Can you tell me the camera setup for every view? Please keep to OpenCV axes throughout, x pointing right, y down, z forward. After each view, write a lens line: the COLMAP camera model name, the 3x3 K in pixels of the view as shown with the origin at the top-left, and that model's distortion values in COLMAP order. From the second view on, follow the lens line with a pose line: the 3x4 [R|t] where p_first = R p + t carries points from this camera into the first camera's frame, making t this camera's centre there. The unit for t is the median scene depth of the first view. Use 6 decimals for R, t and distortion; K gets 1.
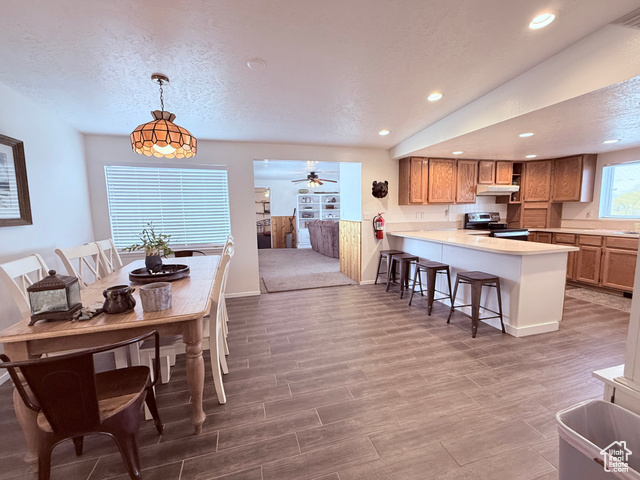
lens RADIAL K [[277.9, 0, 321.6], [0, 277.9, 239.5], [0, 0, 1]] dist [0.001663, -0.000272]
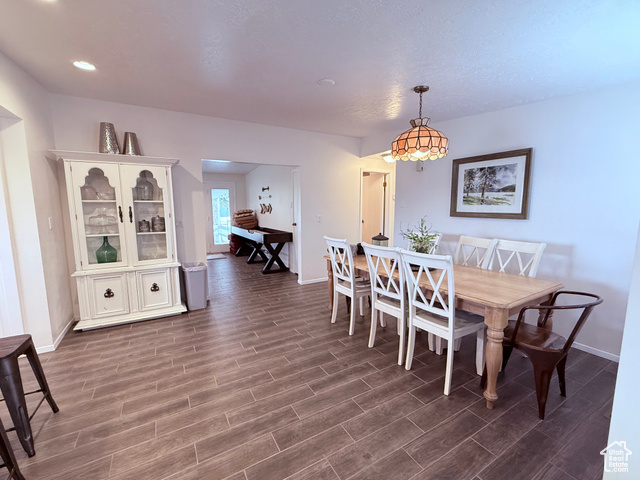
lens RADIAL K [[277.9, 0, 319.8], [0, 277.9, 242.9], [0, 0, 1]] dist [0.001663, -0.000272]
pose [[-0.970645, 0.052049, -0.234818, 0.057504], [-0.006373, 0.970396, 0.241436, -0.174930], [0.240433, 0.235845, -0.941578, 1.418837]]
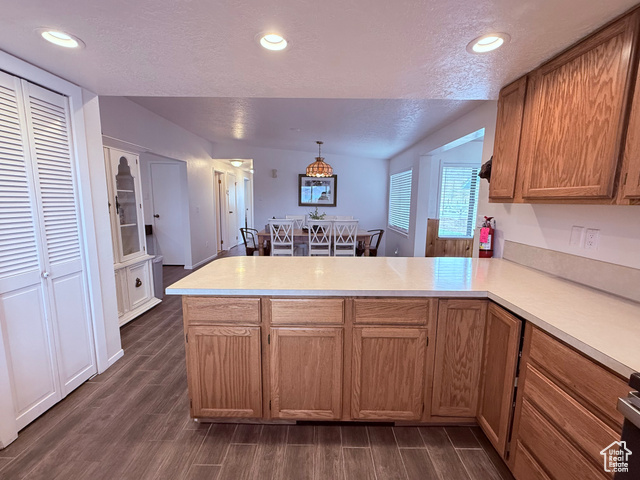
lens RADIAL K [[277.9, 0, 319.8], [0, 277.9, 239.5], [0, 0, 1]] dist [0.001663, -0.000272]
pose [[-0.291574, 0.144894, -0.945511, 1.117926], [-0.114338, 0.976095, 0.184840, -0.161157], [0.949690, 0.162002, -0.268037, 1.182632]]
